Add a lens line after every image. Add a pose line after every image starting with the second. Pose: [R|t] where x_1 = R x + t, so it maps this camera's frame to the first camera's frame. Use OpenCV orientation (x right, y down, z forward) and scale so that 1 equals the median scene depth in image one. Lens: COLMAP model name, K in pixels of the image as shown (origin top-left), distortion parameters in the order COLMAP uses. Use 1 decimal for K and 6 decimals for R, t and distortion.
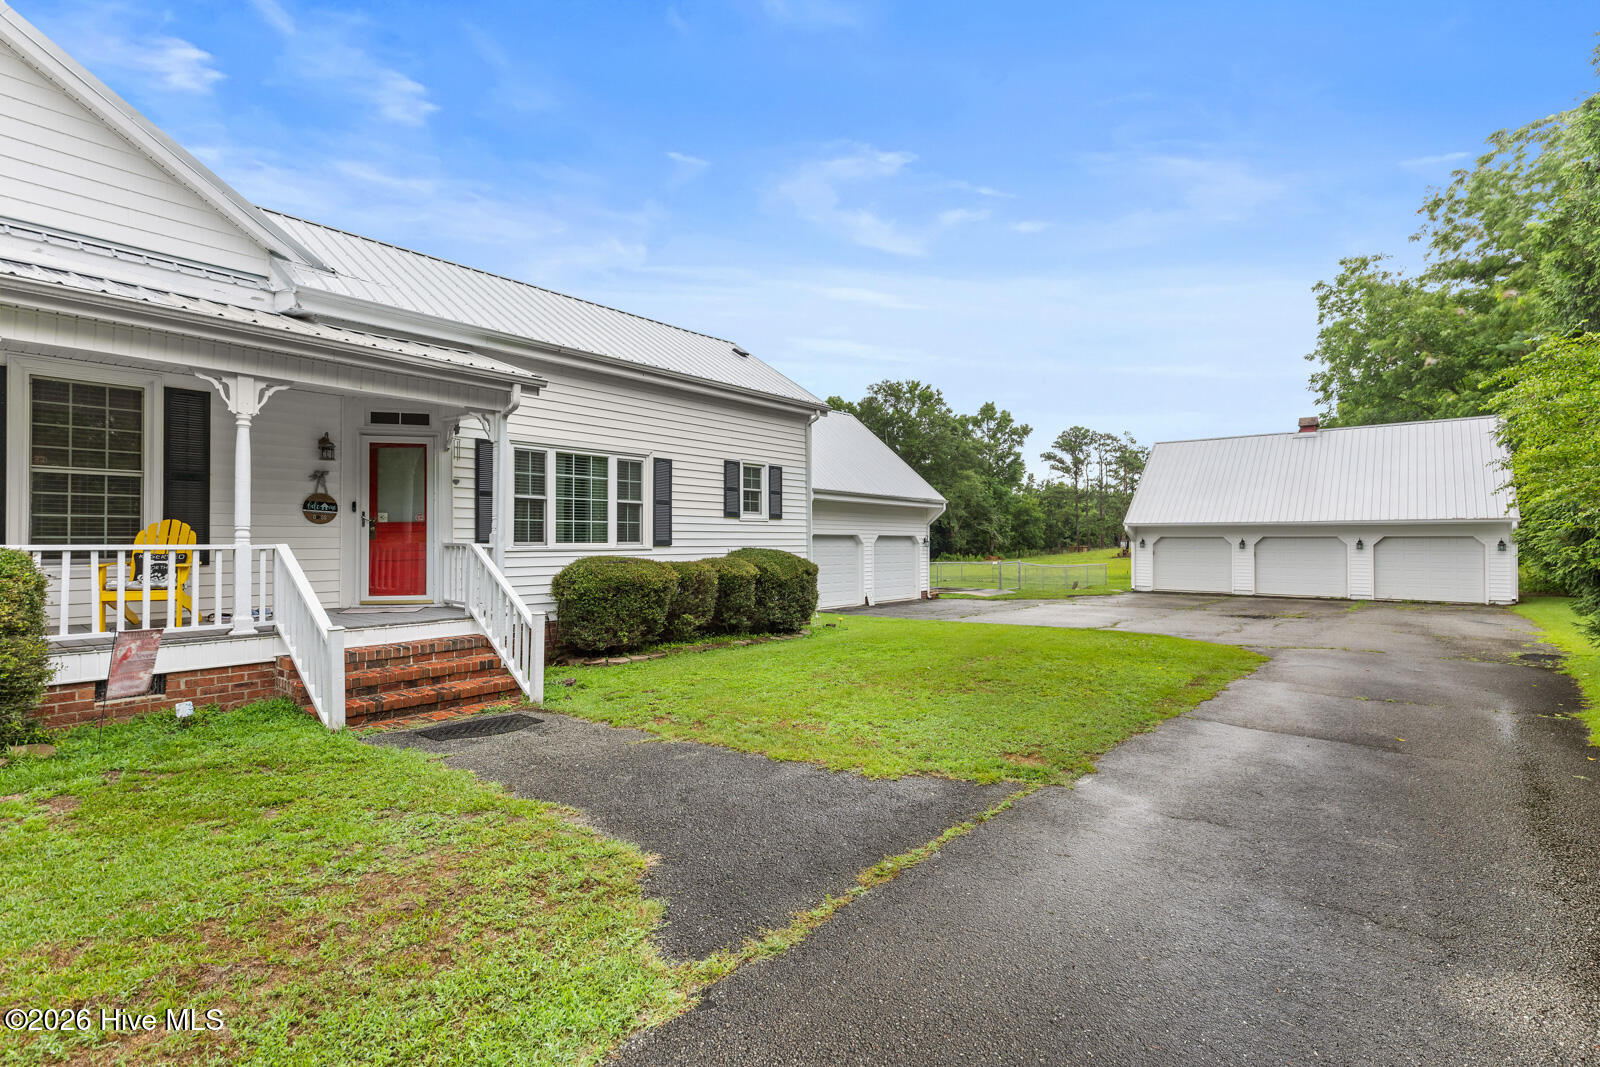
lens RADIAL K [[727.6, 0, 809.4], [0, 727.6, 538.7], [0, 0, 1]] dist [0.004323, 0.000335]
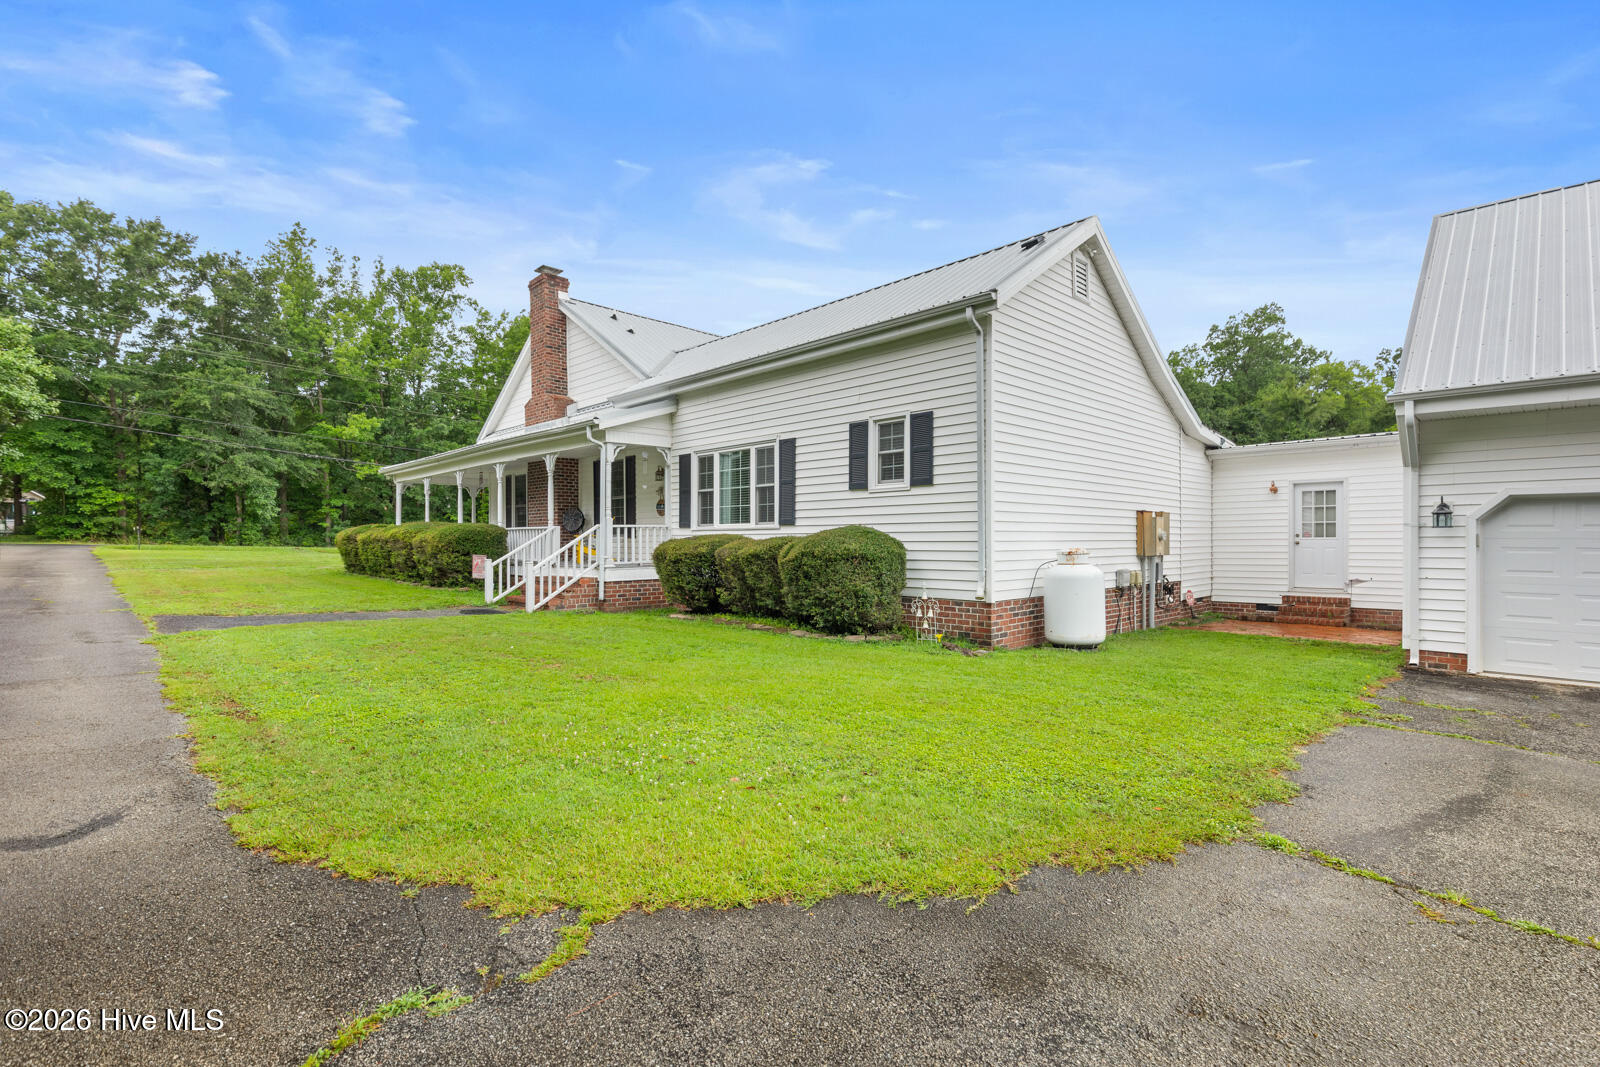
lens RADIAL K [[727.6, 0, 809.4], [0, 727.6, 538.7], [0, 0, 1]] dist [0.004323, 0.000335]
pose [[-0.095960, -0.003497, -0.995379, 0.792624], [0.004663, 0.999981, -0.003962, 0.032160], [0.995374, -0.005021, -0.095942, 1.111926]]
